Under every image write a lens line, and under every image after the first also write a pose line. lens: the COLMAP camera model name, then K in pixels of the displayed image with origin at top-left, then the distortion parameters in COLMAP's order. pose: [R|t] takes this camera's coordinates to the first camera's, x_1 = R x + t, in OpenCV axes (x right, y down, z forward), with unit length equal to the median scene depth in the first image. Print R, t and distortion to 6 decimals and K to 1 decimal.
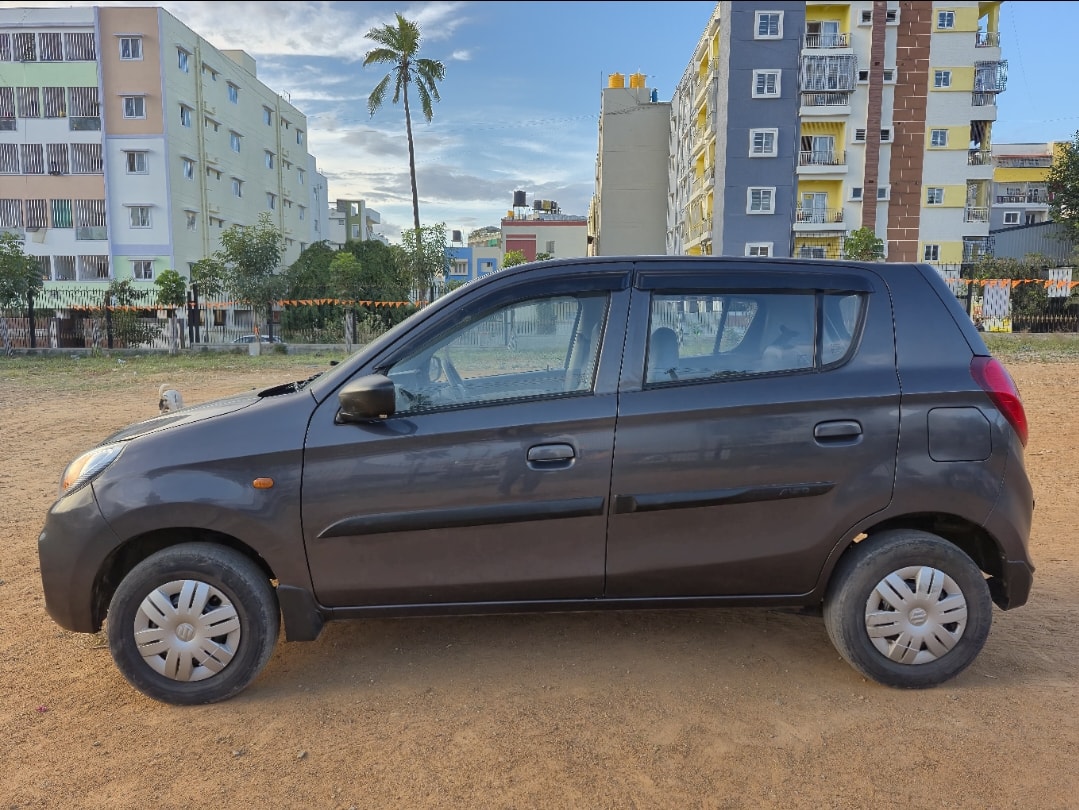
lens RADIAL K [[793.8, 0, 539.5], [0, 793.8, 405.0], [0, 0, 1]] dist [0.016303, -0.001843]
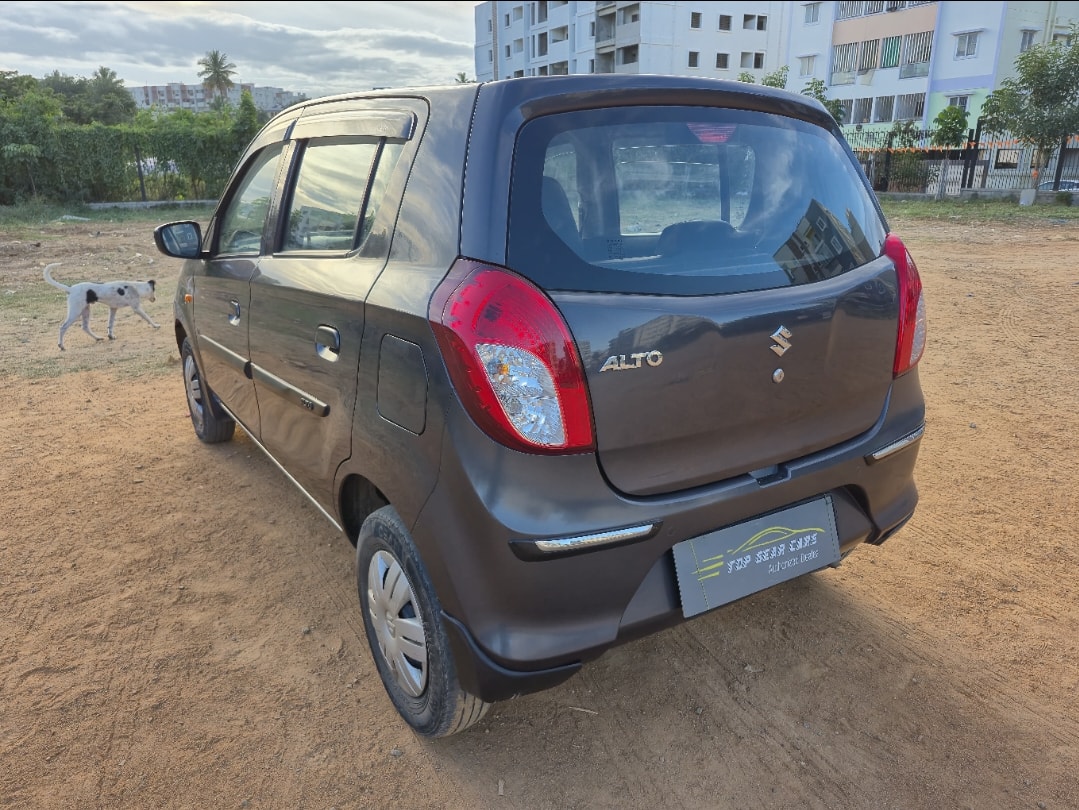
lens RADIAL K [[793.8, 0, 539.5], [0, 793.8, 405.0], [0, 0, 1]] dist [0.016303, -0.001843]
pose [[0.497352, 0.251701, -0.830233, 0.148299], [-0.089282, 0.966756, 0.239606, -0.013563], [0.862942, -0.045044, 0.503291, 0.106994]]
